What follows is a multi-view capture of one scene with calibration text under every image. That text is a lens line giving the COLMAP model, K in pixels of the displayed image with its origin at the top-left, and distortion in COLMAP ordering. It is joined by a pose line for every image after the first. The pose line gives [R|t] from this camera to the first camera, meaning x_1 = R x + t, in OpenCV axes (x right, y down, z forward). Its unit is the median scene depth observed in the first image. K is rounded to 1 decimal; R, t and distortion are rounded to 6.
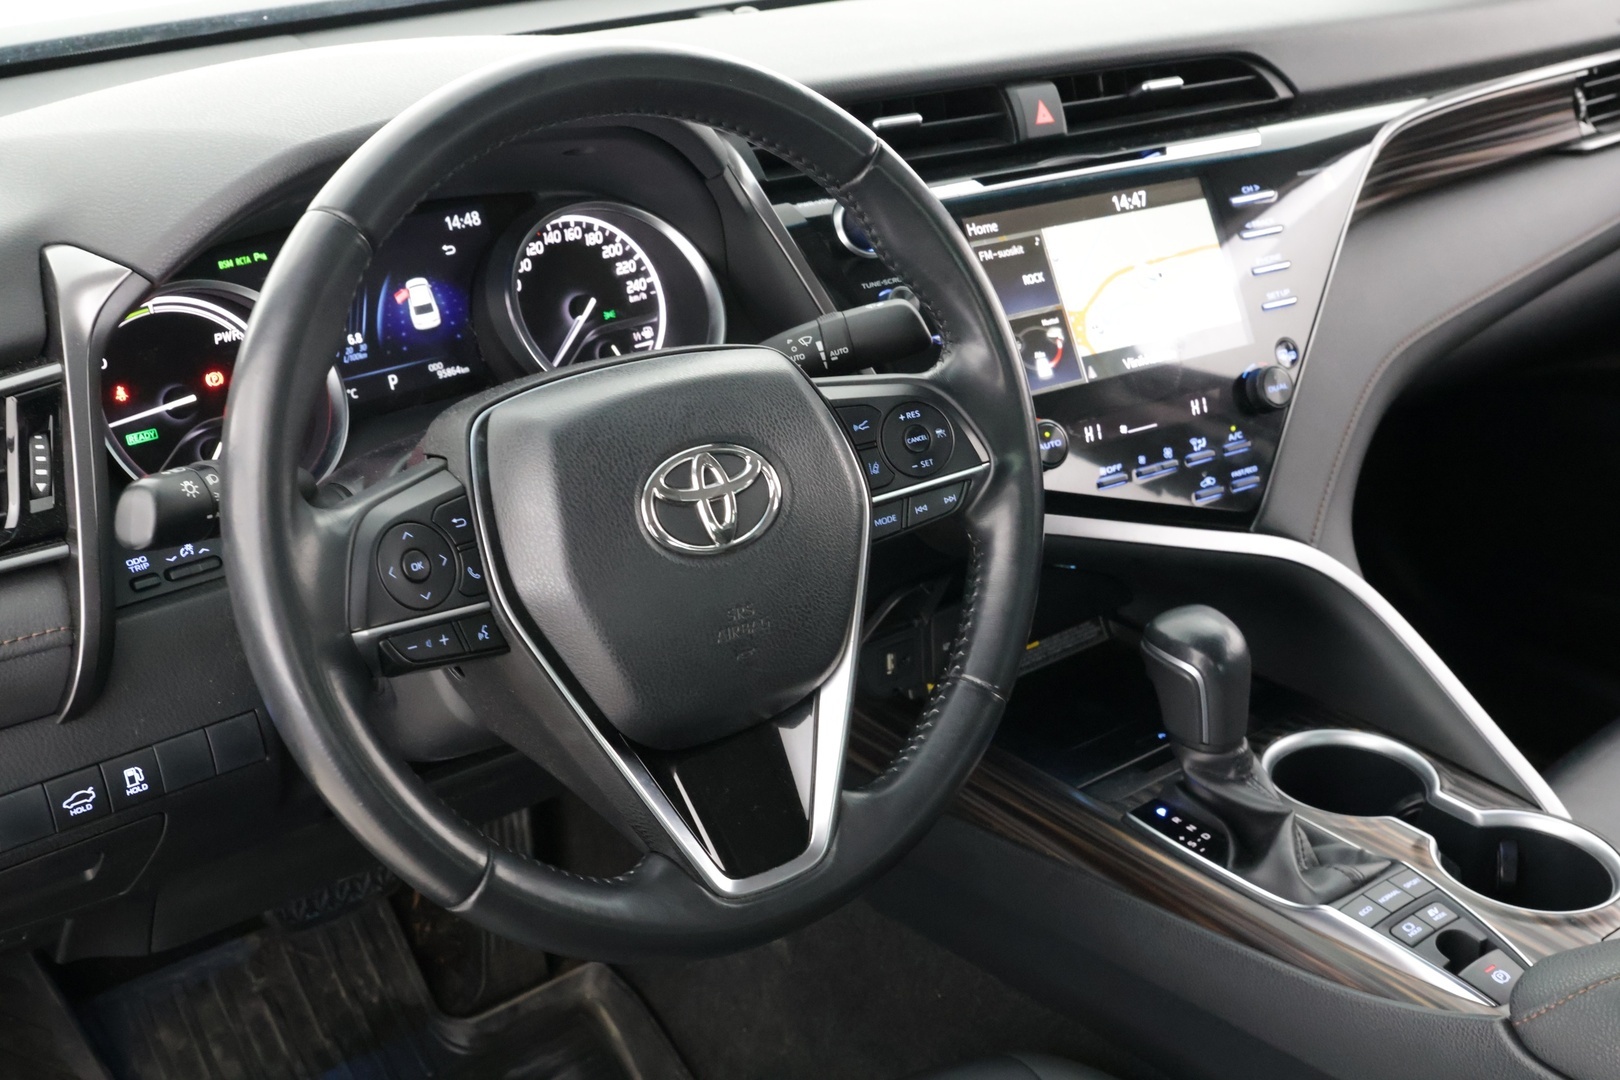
lens RADIAL K [[1935.3, 0, 809.5], [0, 1935.3, 539.2], [0, 0, 1]] dist [0.009249, 0.000000]
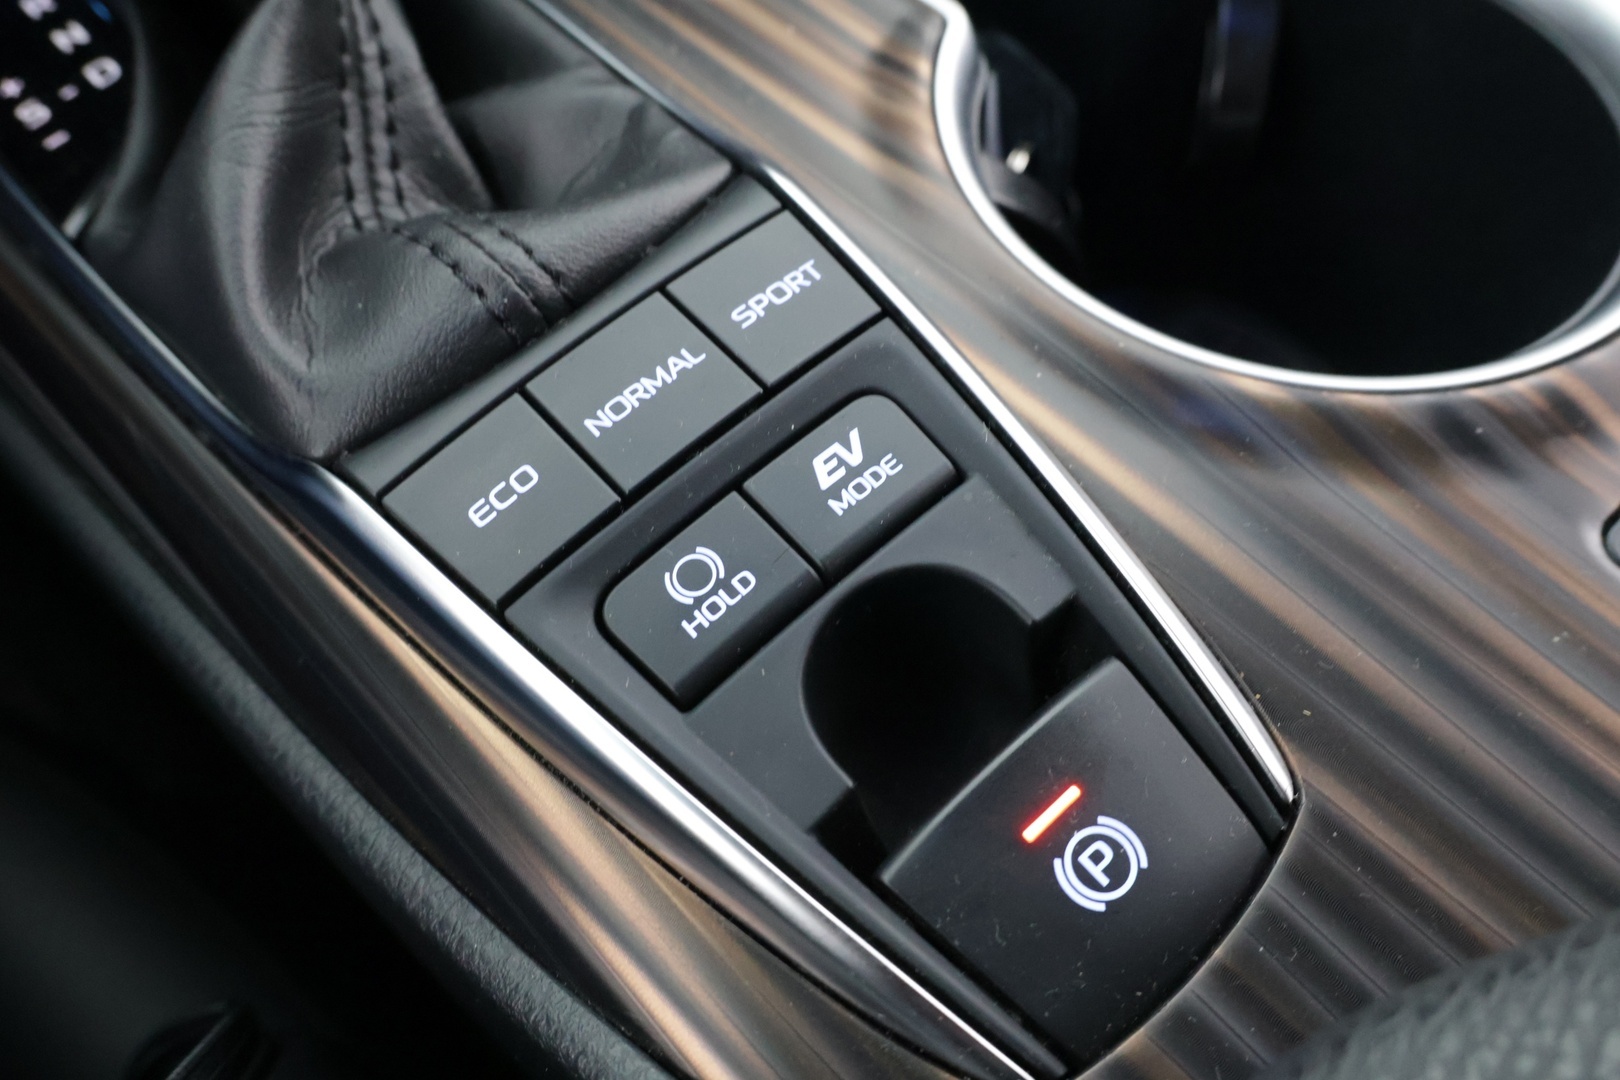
lens RADIAL K [[1362.0, 0, 815.0], [0, 1362.0, 537.5], [0, 0, 1]] dist [-0.012223, 0.027494]
pose [[0.996735, -0.078975, 0.016789, 0.279821], [0.055353, 0.819785, 0.569991, 0.101939], [-0.058778, -0.567200, 0.821480, 0.773690]]
